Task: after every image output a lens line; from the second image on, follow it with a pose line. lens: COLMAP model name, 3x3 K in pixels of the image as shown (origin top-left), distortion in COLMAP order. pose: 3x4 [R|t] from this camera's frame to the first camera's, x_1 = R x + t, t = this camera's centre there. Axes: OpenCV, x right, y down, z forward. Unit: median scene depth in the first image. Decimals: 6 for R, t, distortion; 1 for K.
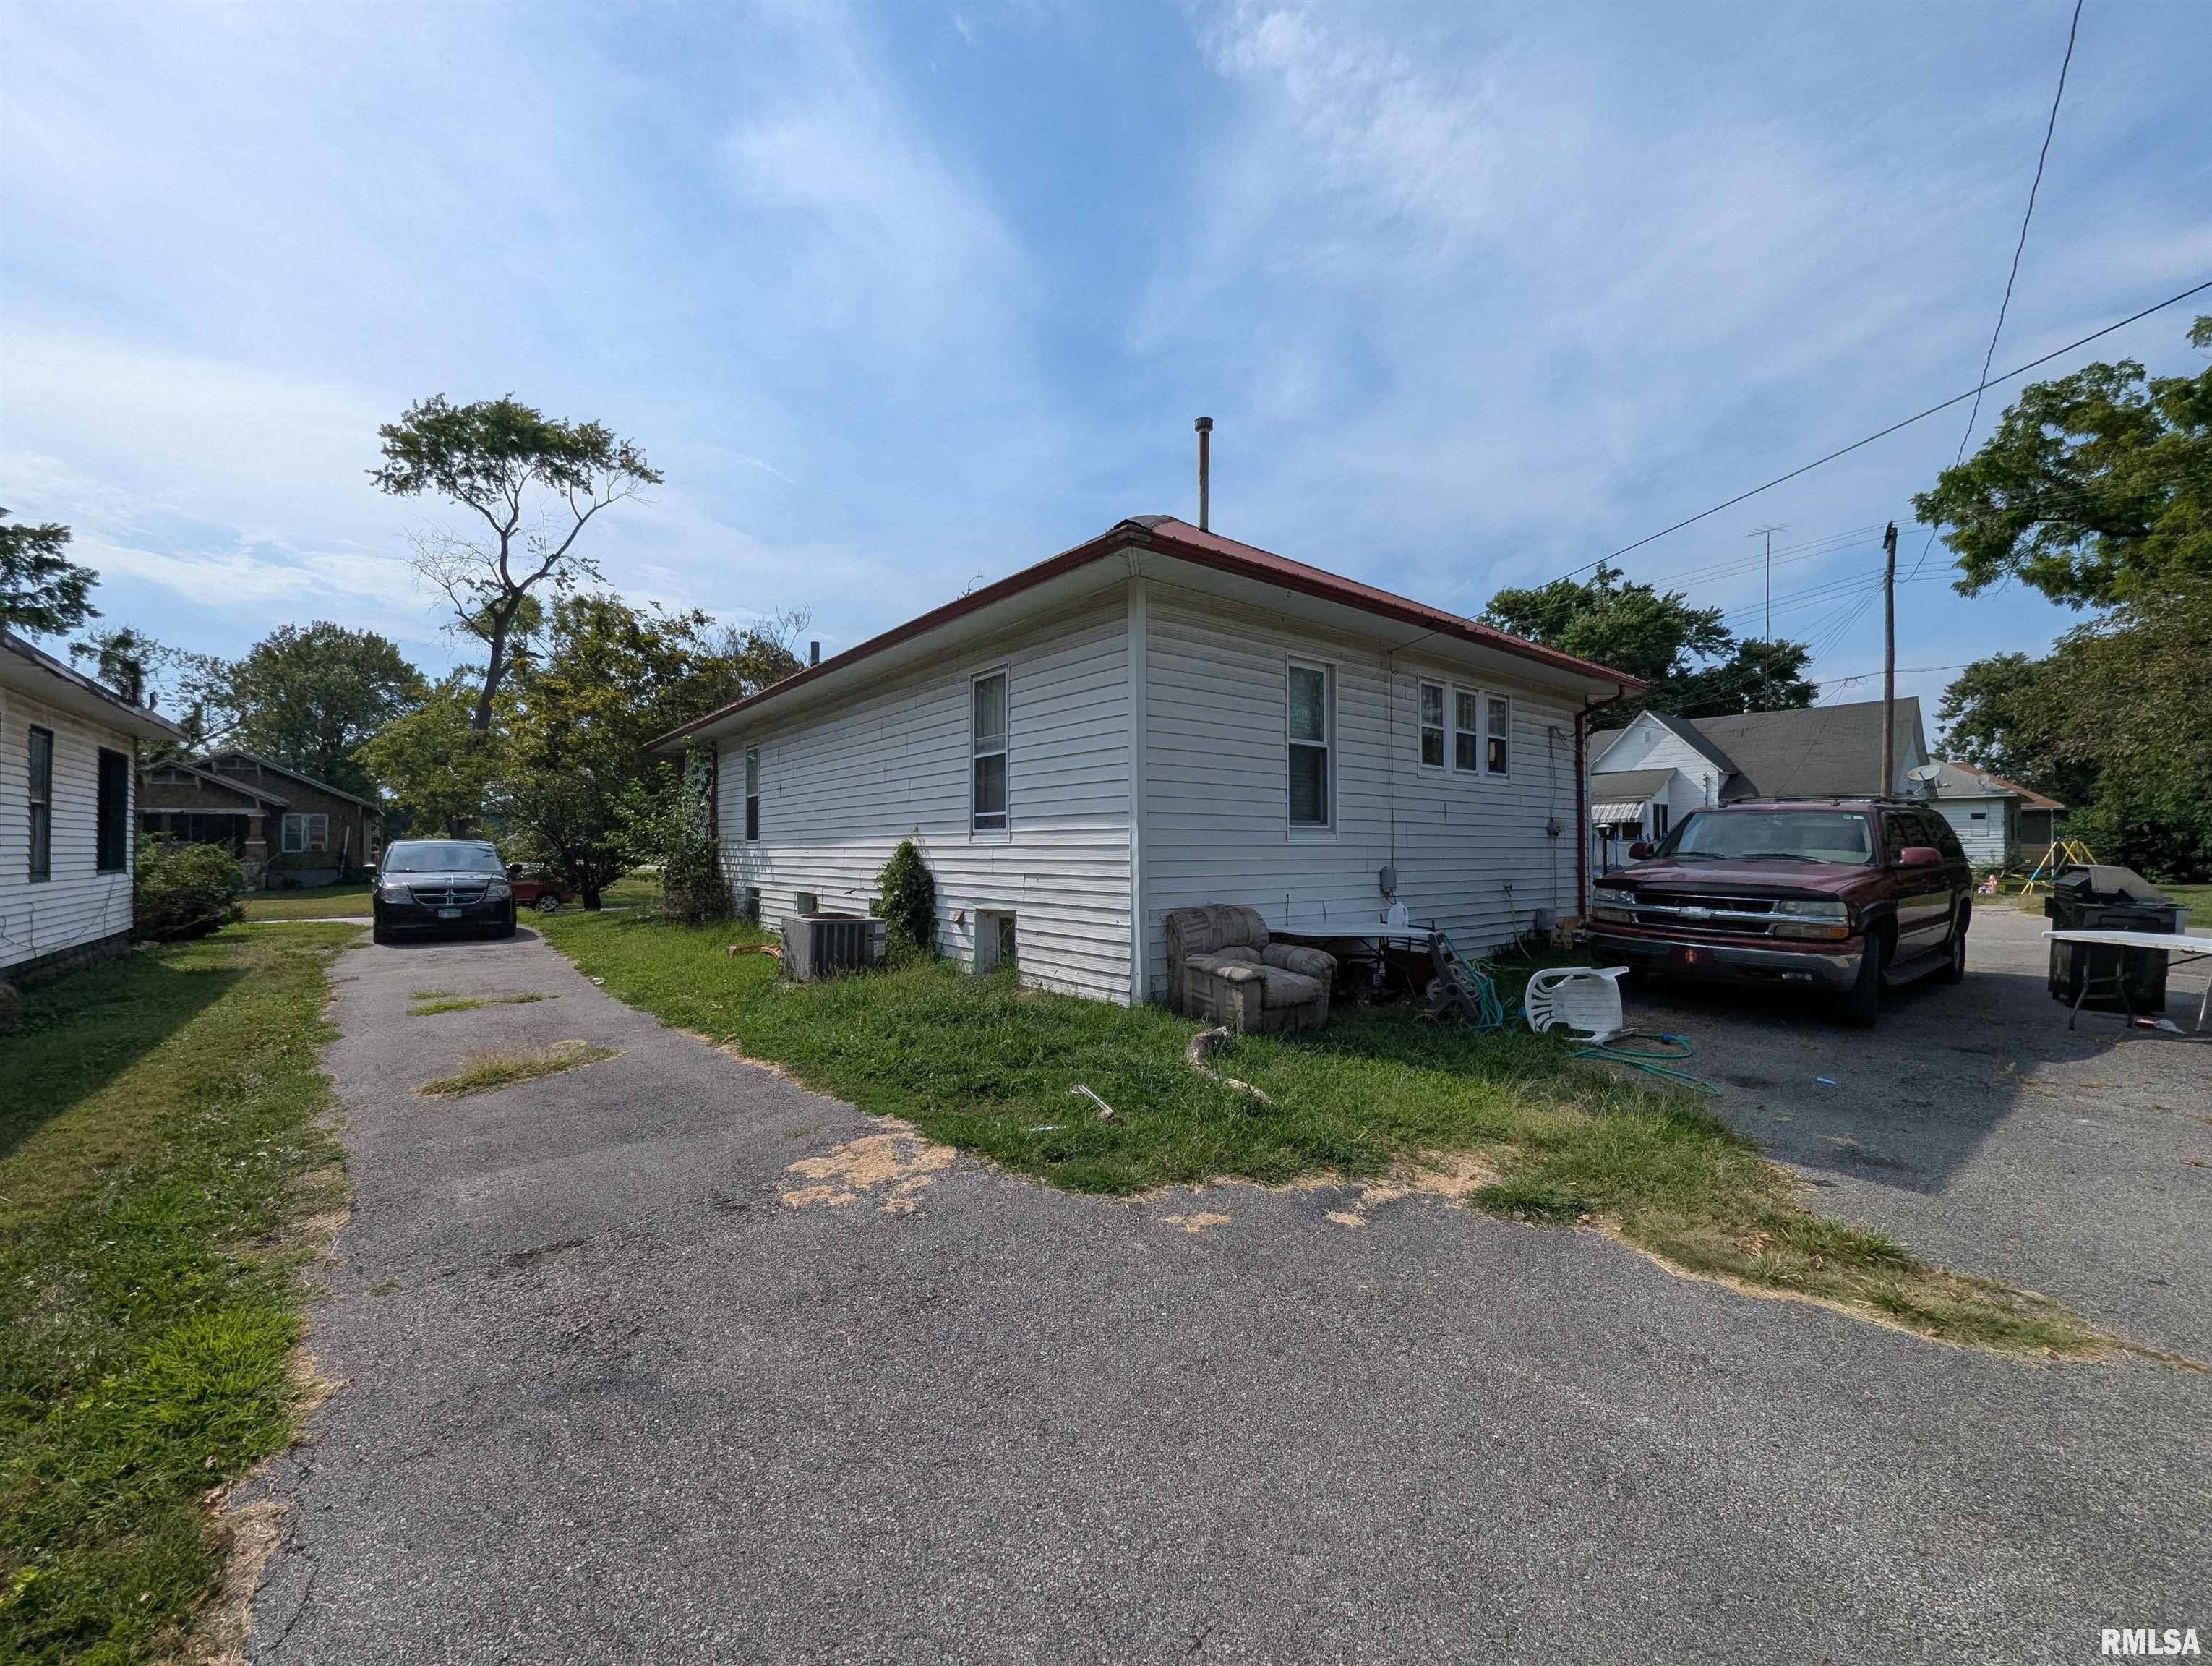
lens RADIAL K [[879.6, 0, 1099.9], [0, 879.6, 840.5], [0, 0, 1]] dist [0.005332, -0.003840]
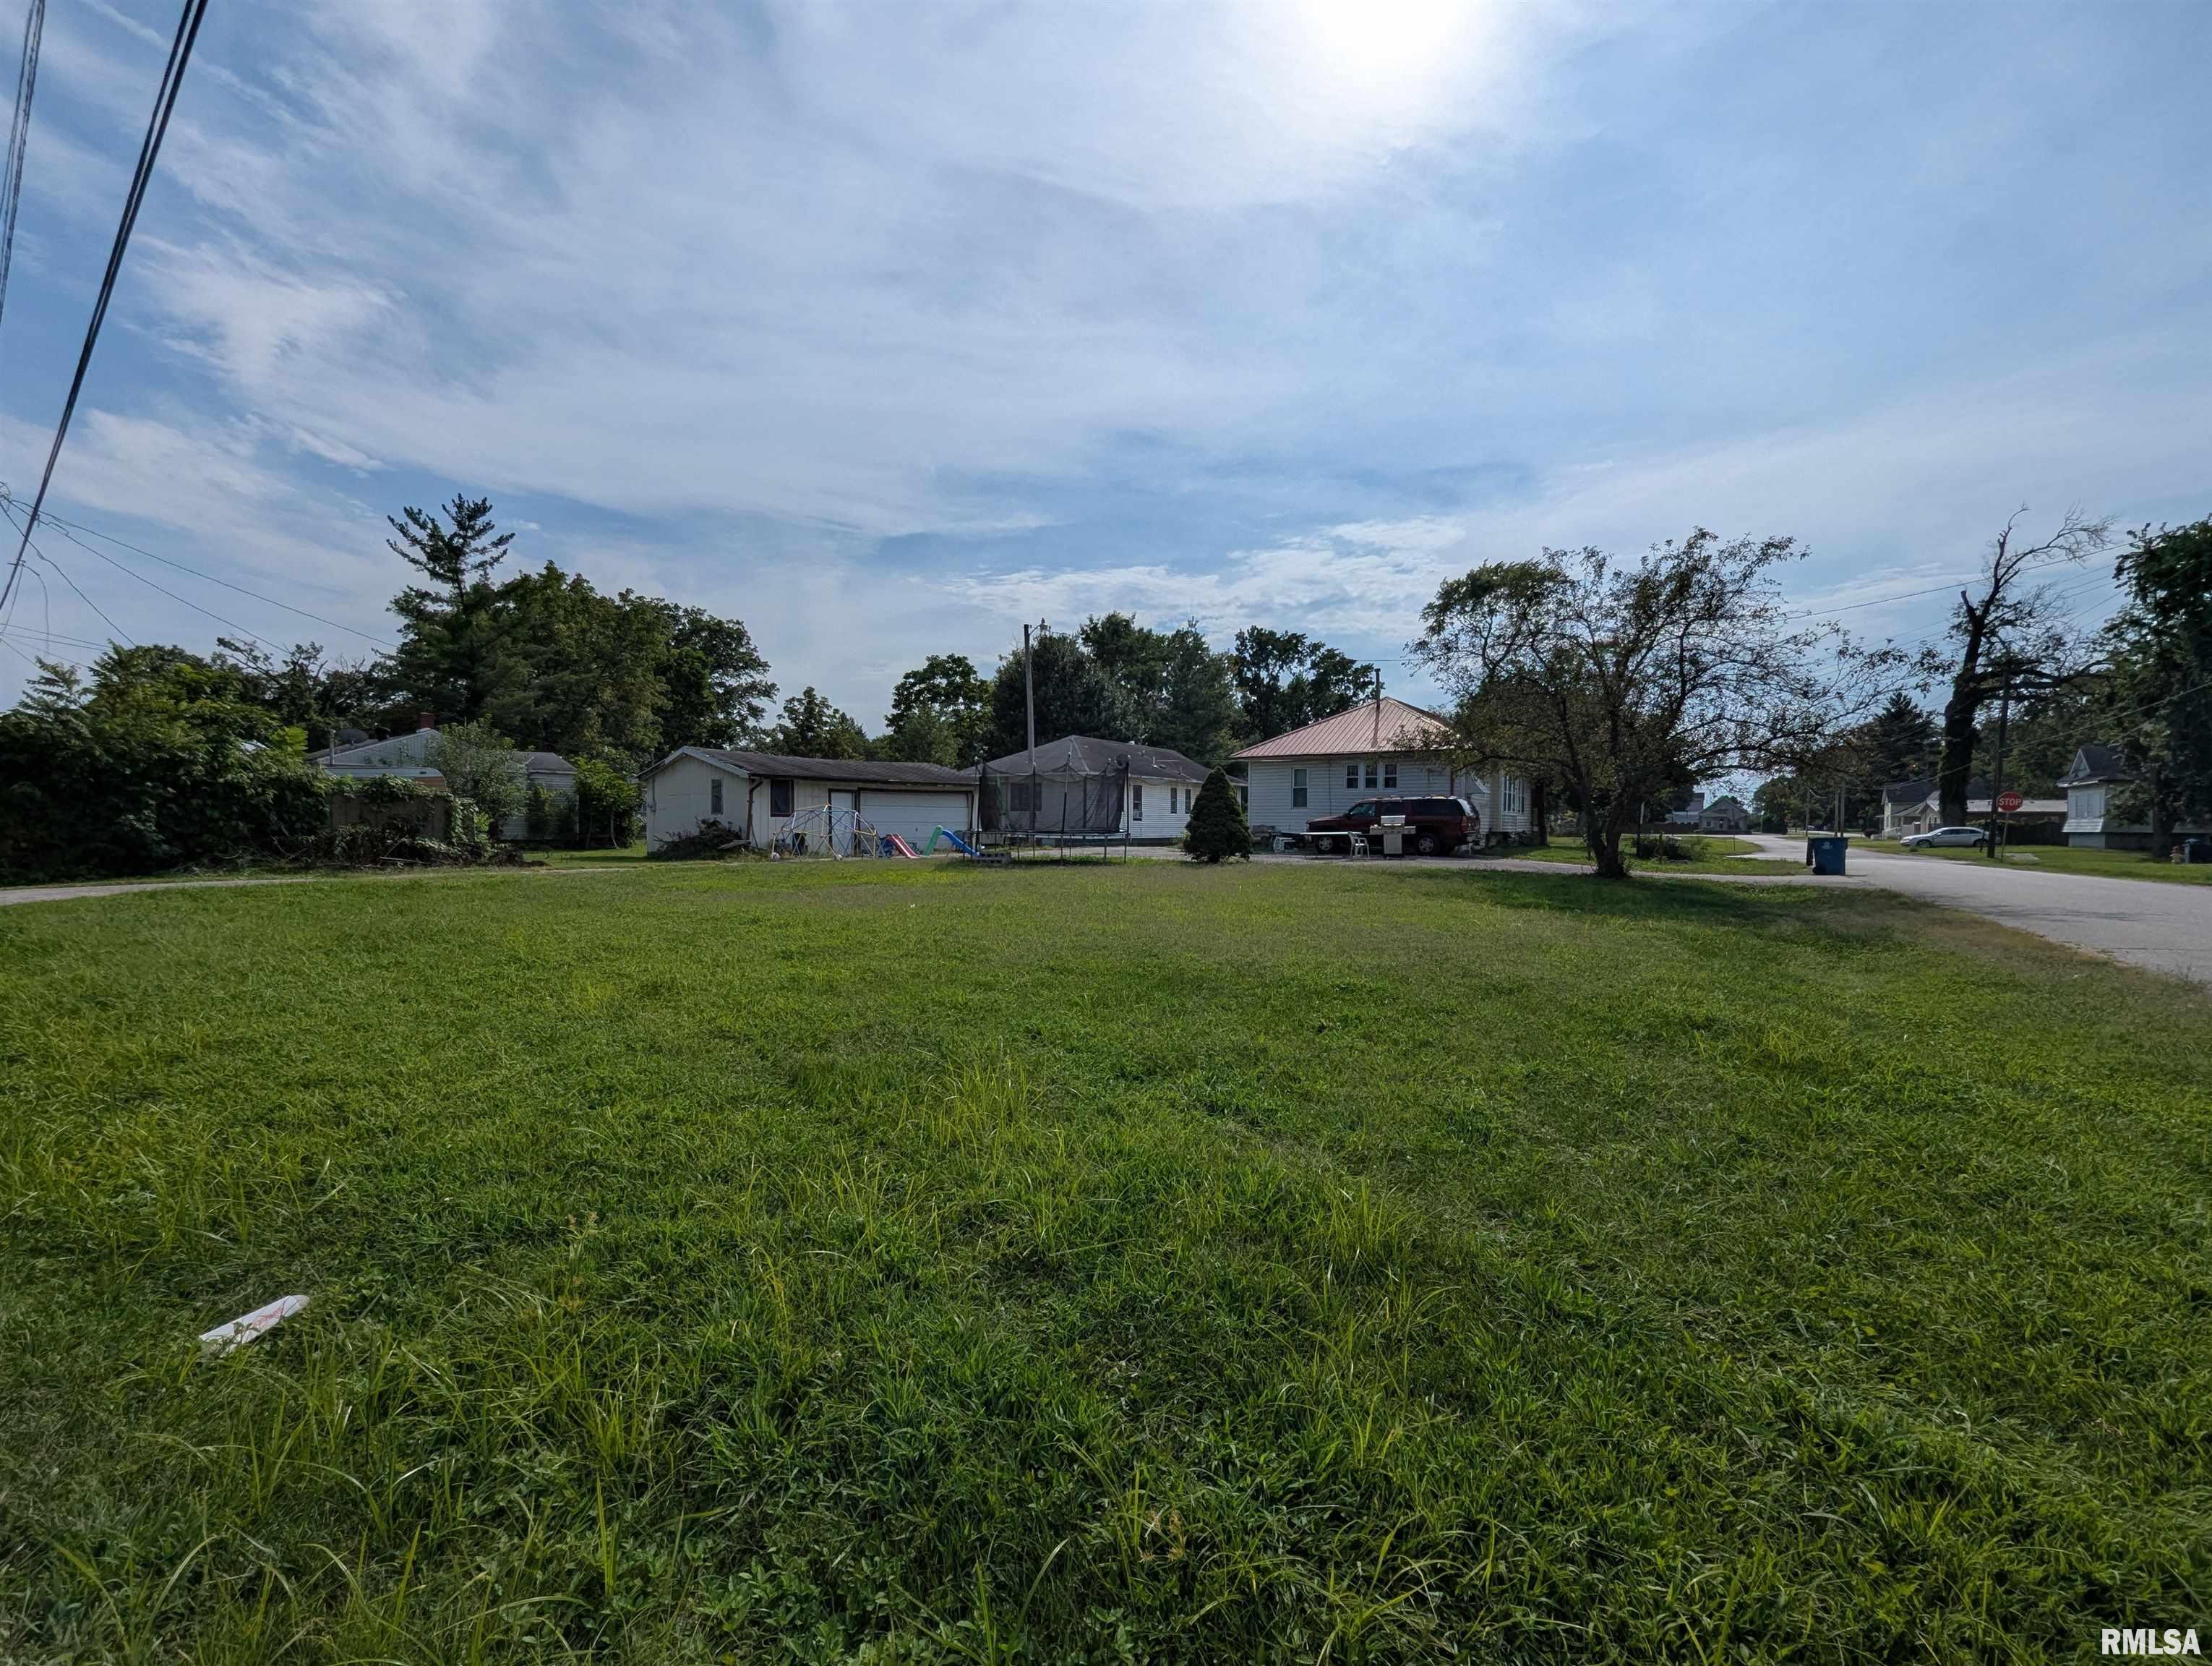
lens RADIAL K [[879.6, 0, 1116.1], [0, 879.6, 839.8], [0, 0, 1]] dist [0.005332, -0.003840]
pose [[0.266528, 0.023087, -0.963551, 1.259165], [0.005830, 0.999656, 0.025565, 0.006455], [0.963810, -0.012431, 0.266302, -0.289386]]
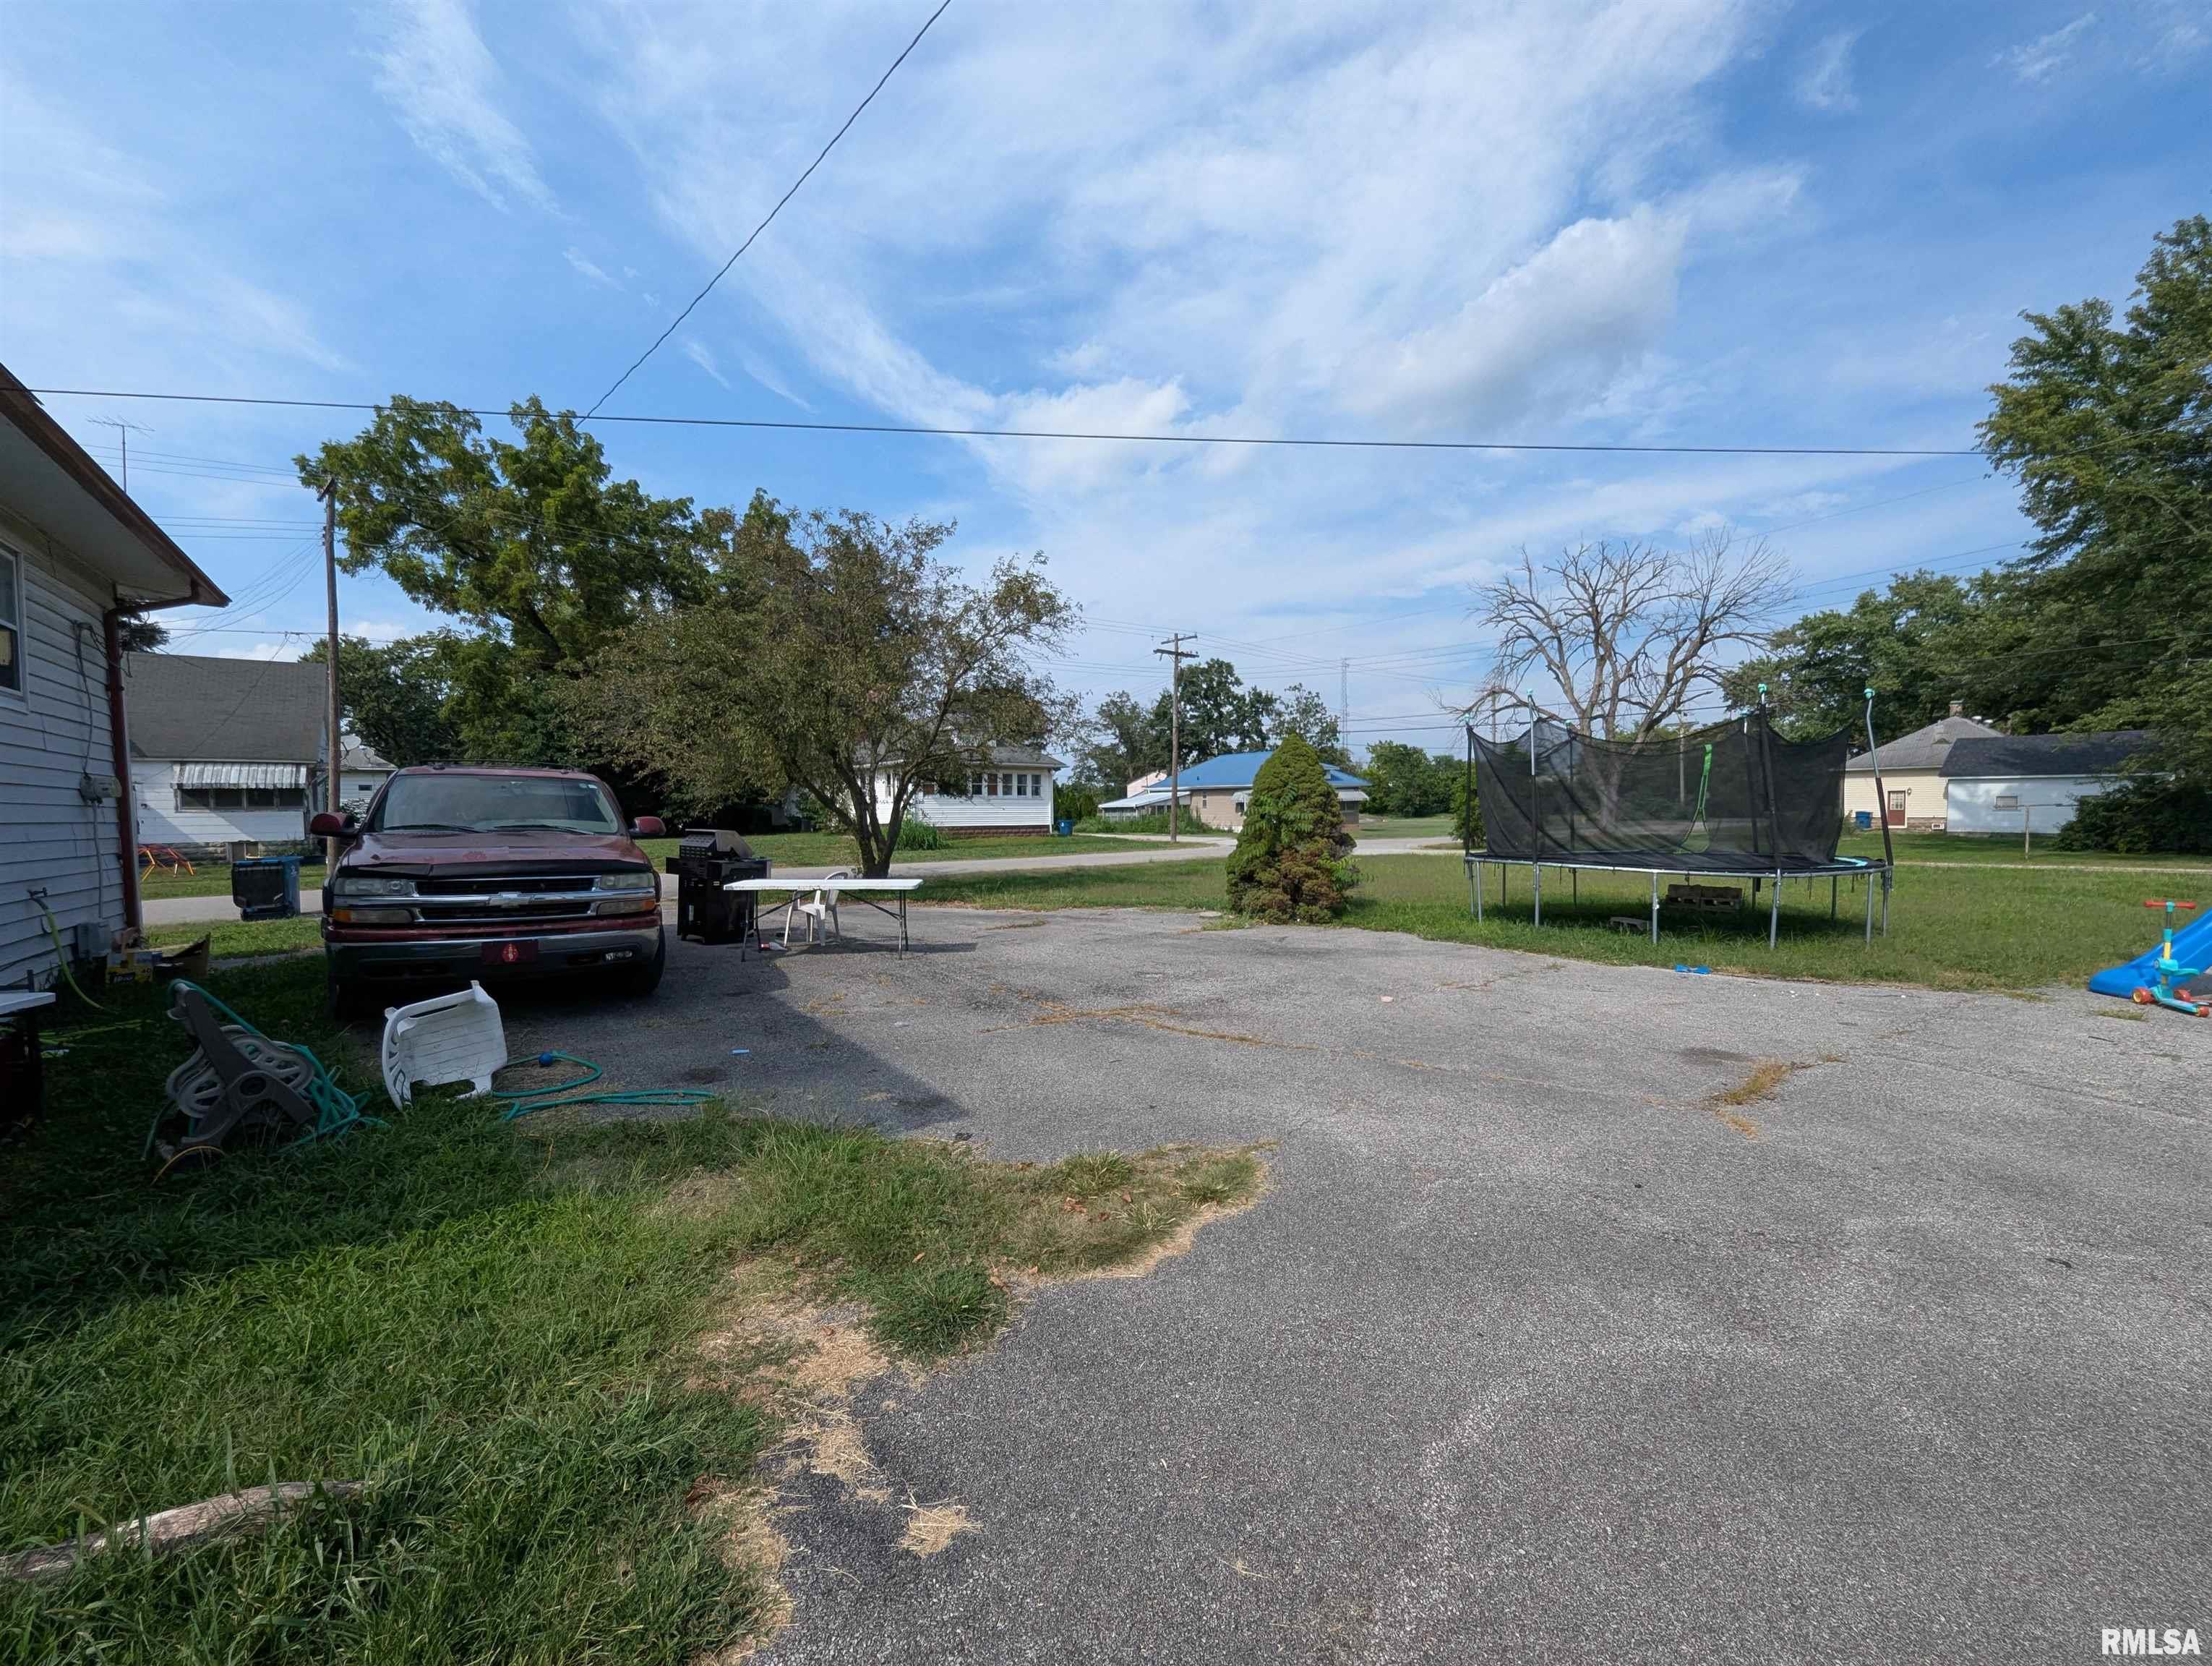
lens RADIAL K [[879.6, 0, 1100.1], [0, 879.6, 838.5], [0, 0, 1]] dist [0.005332, -0.003840]
pose [[0.038504, -0.032078, 0.998743, -0.021891], [0.001371, 0.999485, 0.032049, 0.000224], [-0.999258, 0.000135, 0.038528, 0.084556]]
